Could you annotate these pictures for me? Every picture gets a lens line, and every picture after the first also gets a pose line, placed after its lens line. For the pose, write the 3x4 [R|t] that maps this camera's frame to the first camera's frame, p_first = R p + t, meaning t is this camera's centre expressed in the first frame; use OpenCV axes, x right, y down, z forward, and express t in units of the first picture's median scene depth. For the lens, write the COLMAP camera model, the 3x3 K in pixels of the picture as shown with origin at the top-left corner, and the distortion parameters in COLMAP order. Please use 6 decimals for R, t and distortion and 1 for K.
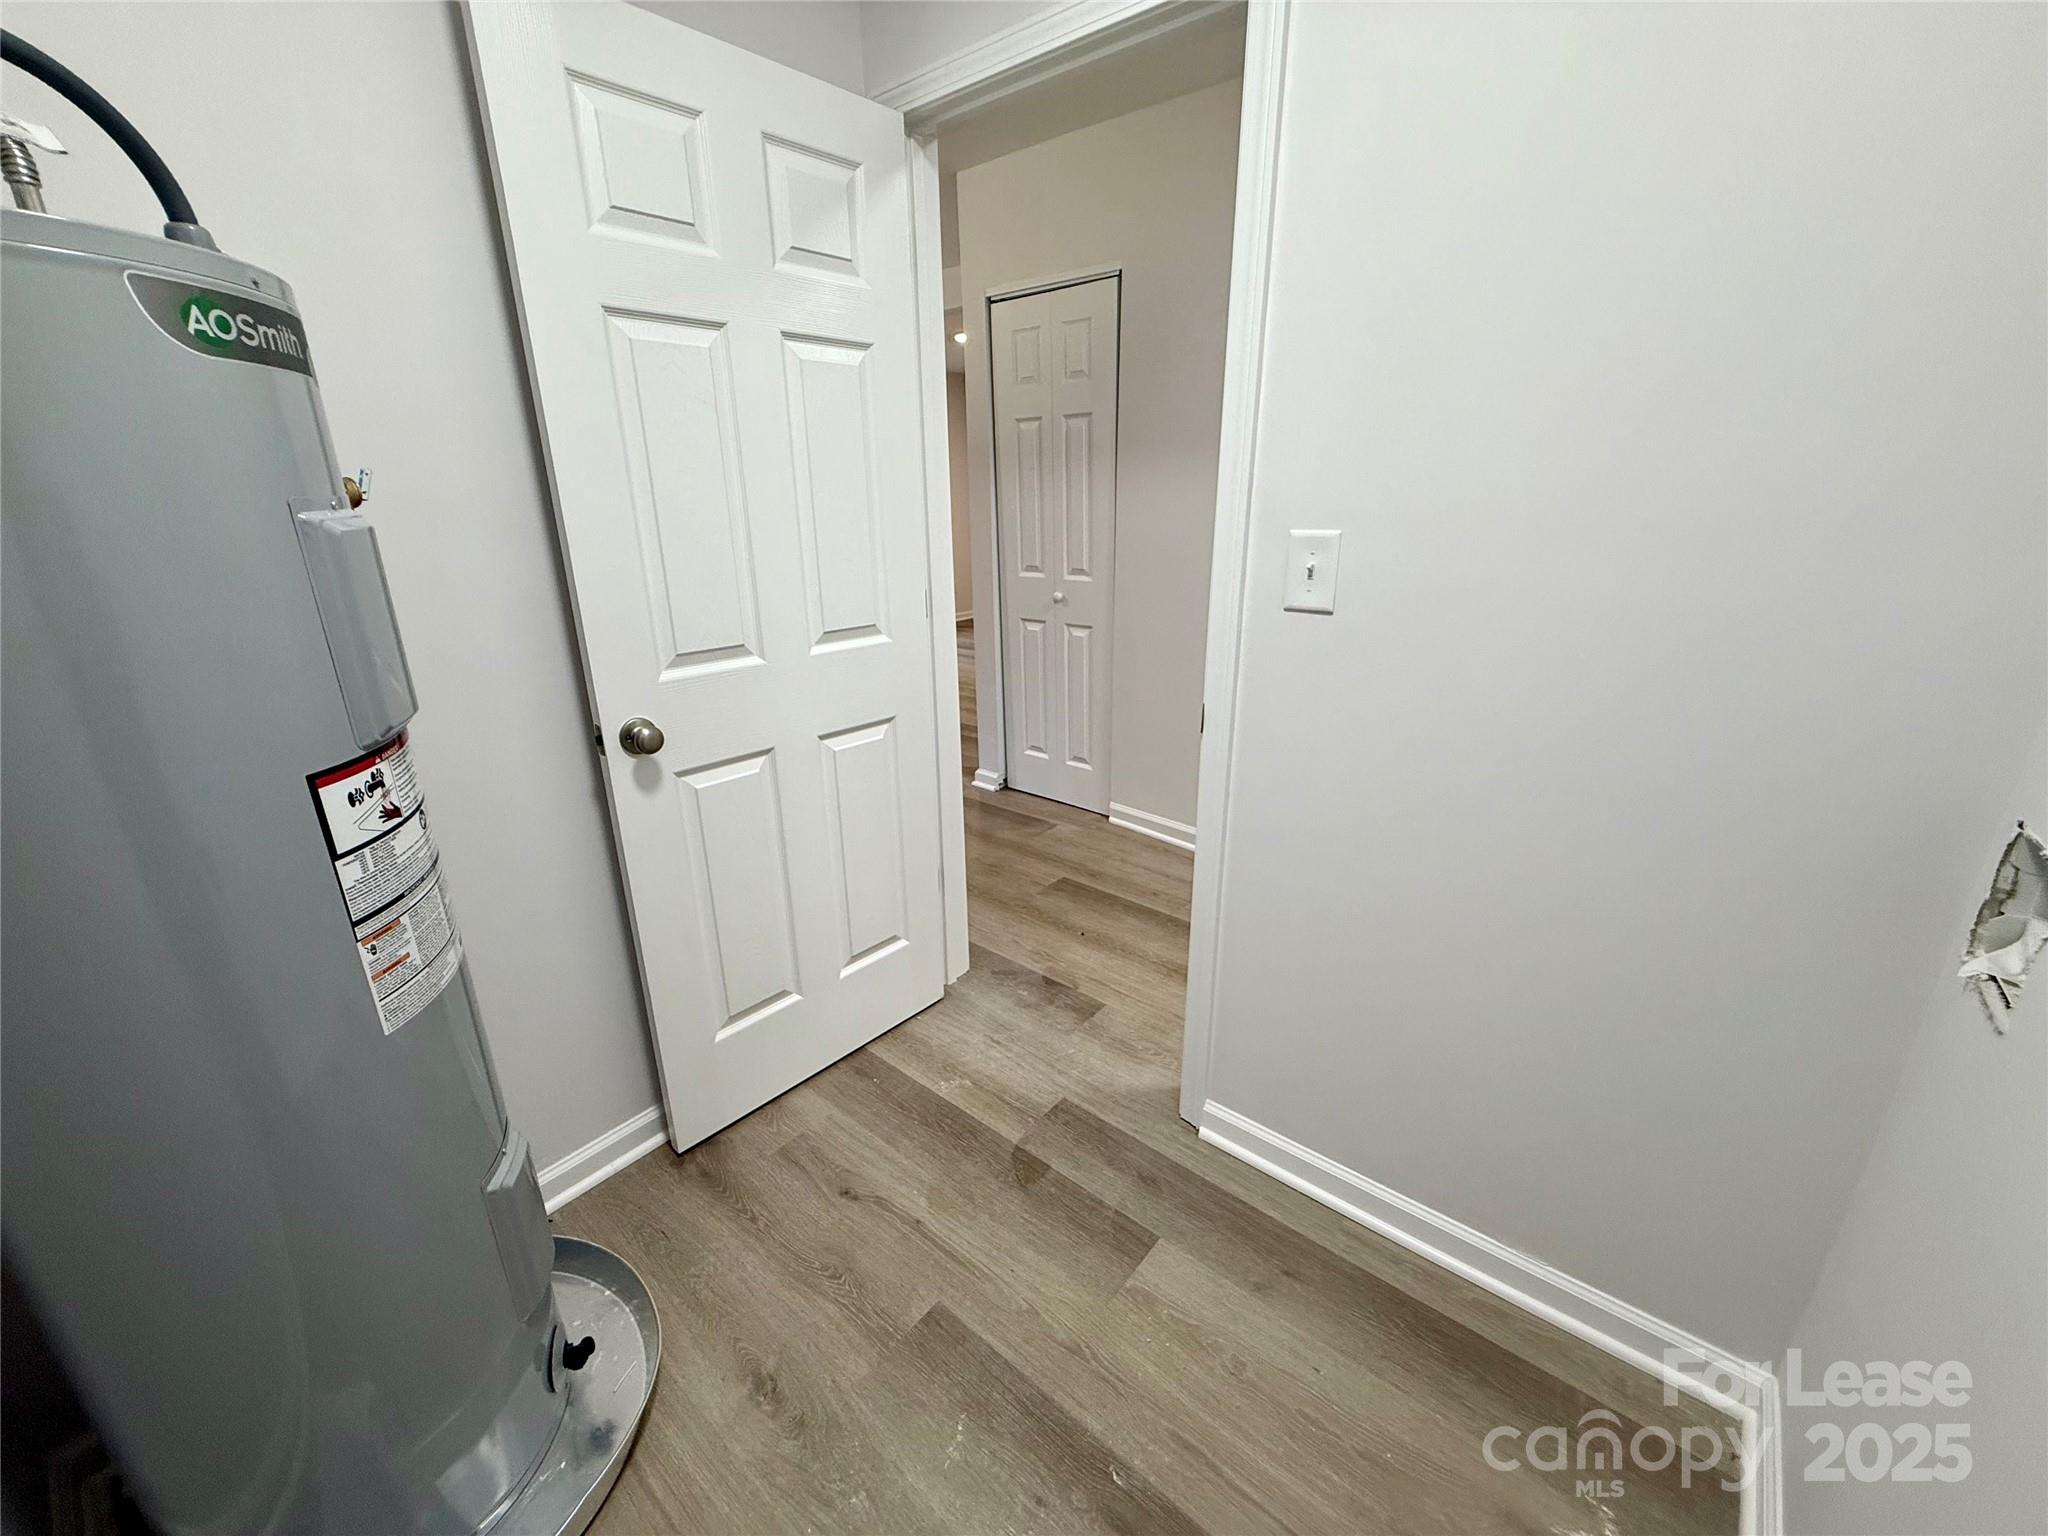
lens RADIAL K [[823.9, 0, 1025.6], [0, 823.9, 767.8], [0, 0, 1]] dist [-0.004184, -0.000313]
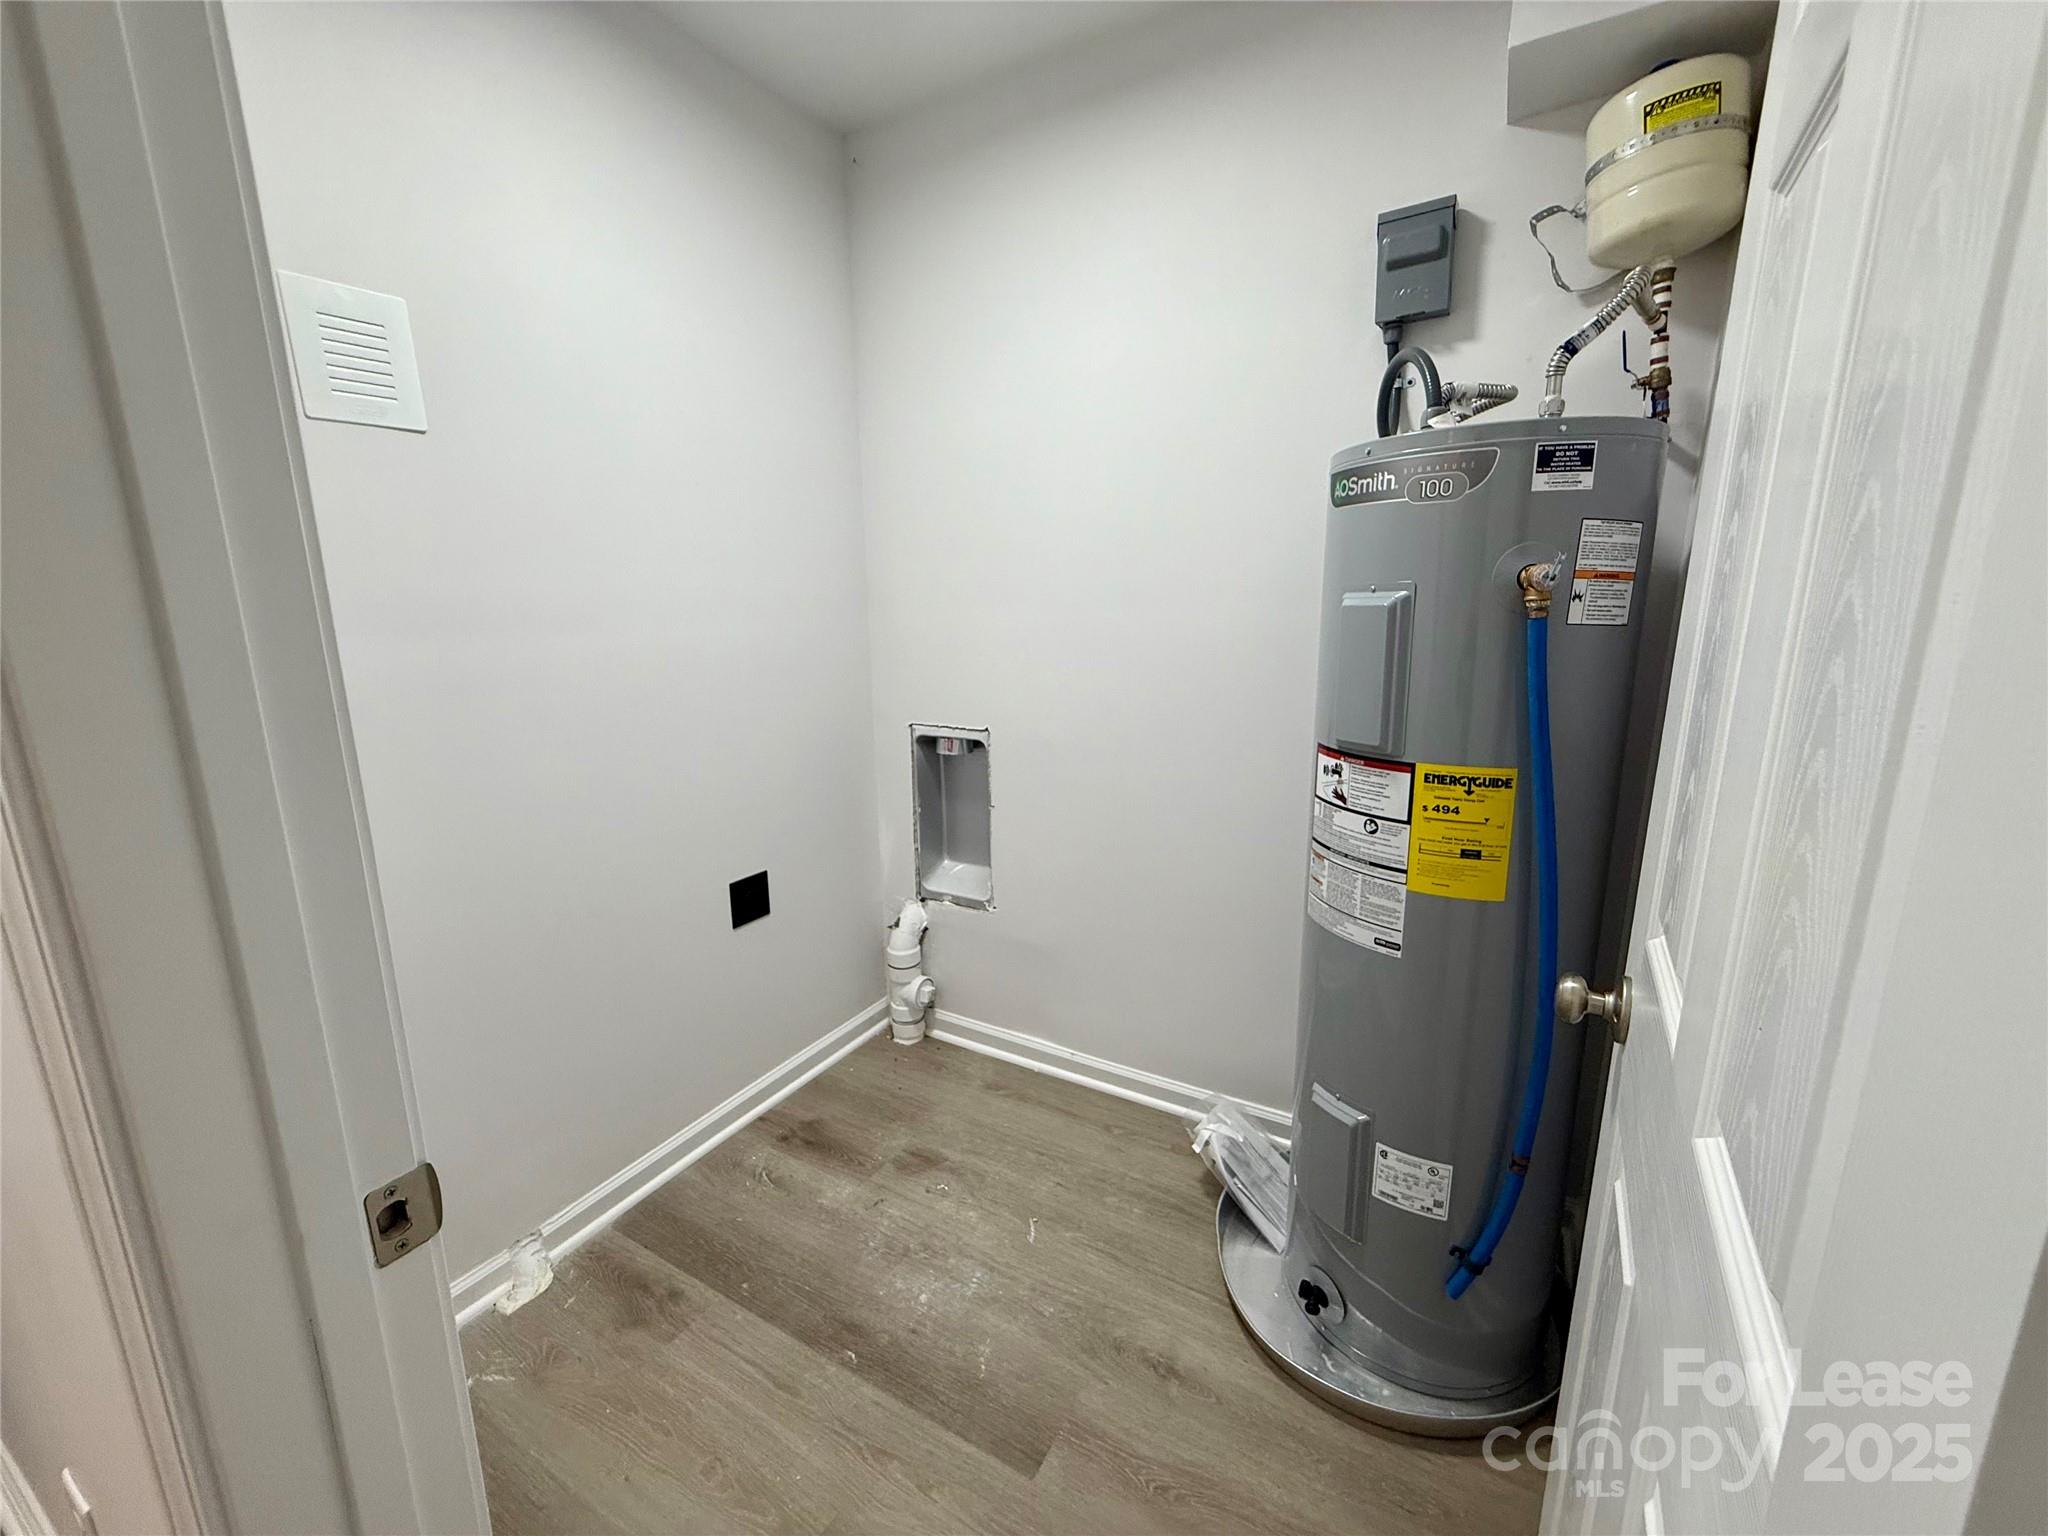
lens RADIAL K [[823.9, 0, 1022.9], [0, 823.9, 766.3], [0, 0, 1]] dist [-0.004184, -0.000313]
pose [[-0.986836, 0.057055, -0.151325, -0.007127], [-0.028047, 0.861144, 0.507587, -0.512963], [0.159273, 0.505149, -0.848208, 1.529289]]
